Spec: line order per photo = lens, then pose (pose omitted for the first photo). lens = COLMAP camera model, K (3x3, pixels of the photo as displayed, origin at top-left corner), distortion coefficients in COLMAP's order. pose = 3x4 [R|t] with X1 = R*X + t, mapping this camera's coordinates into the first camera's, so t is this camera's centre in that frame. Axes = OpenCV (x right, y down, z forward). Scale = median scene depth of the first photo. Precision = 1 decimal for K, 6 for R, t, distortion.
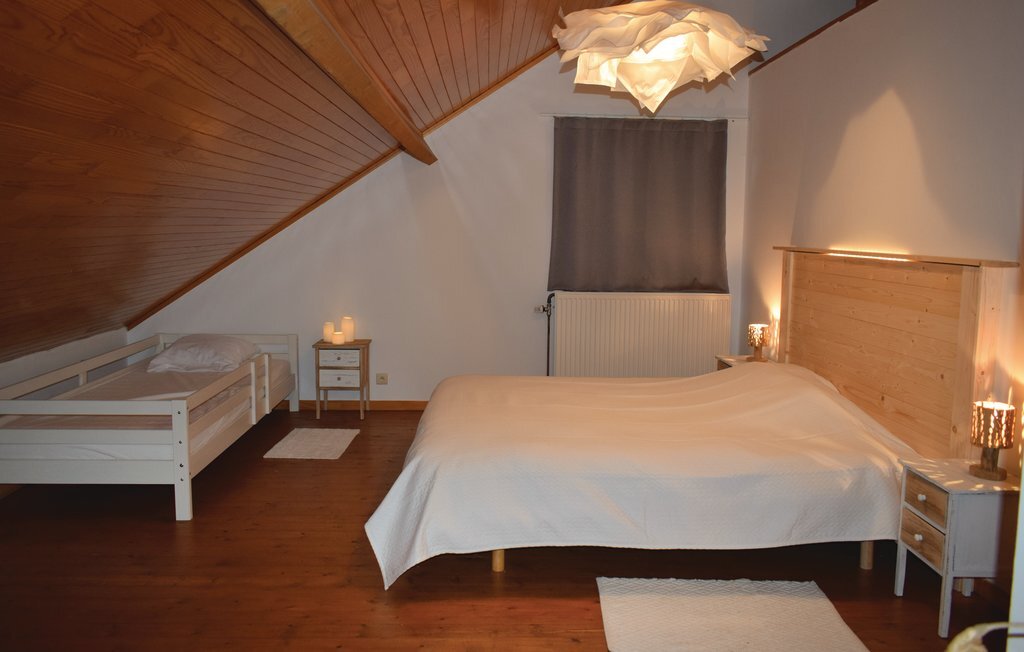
lens RADIAL K [[797.8, 0, 512.0], [0, 797.8, 326.0], [0, 0, 1]] dist [-0.024338, 0.002938]
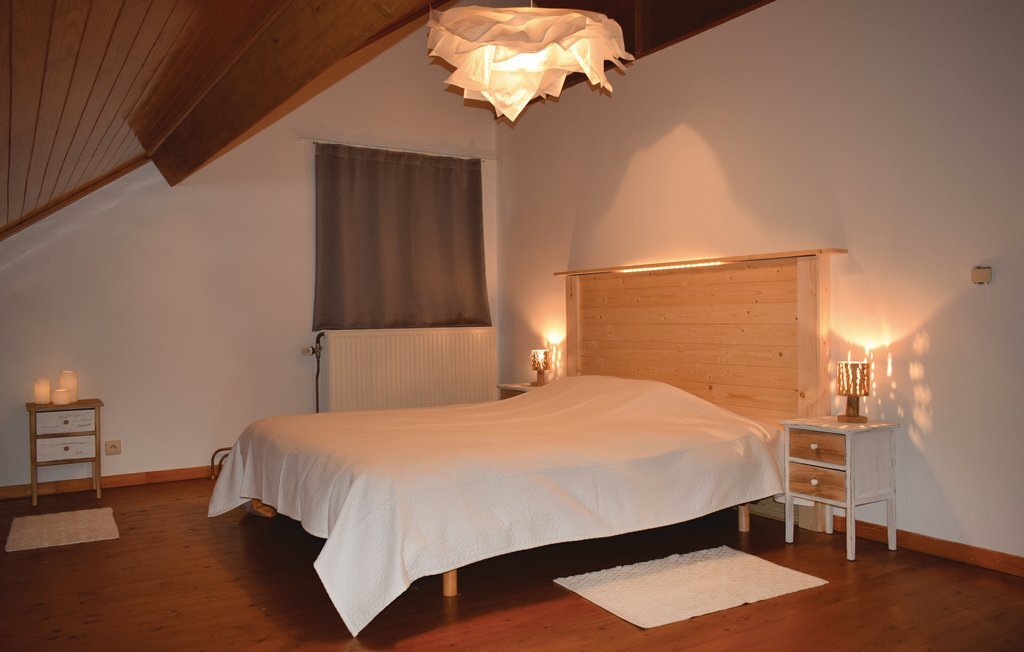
lens RADIAL K [[817.7, 0, 512.7], [0, 817.7, 344.1], [0, 0, 1]] dist [-0.036829, 0.004718]
pose [[0.859965, -0.037670, 0.508961, -0.297088], [0.085767, 0.993756, -0.071365, 0.072191], [-0.503094, 0.105023, 0.857826, 0.114330]]
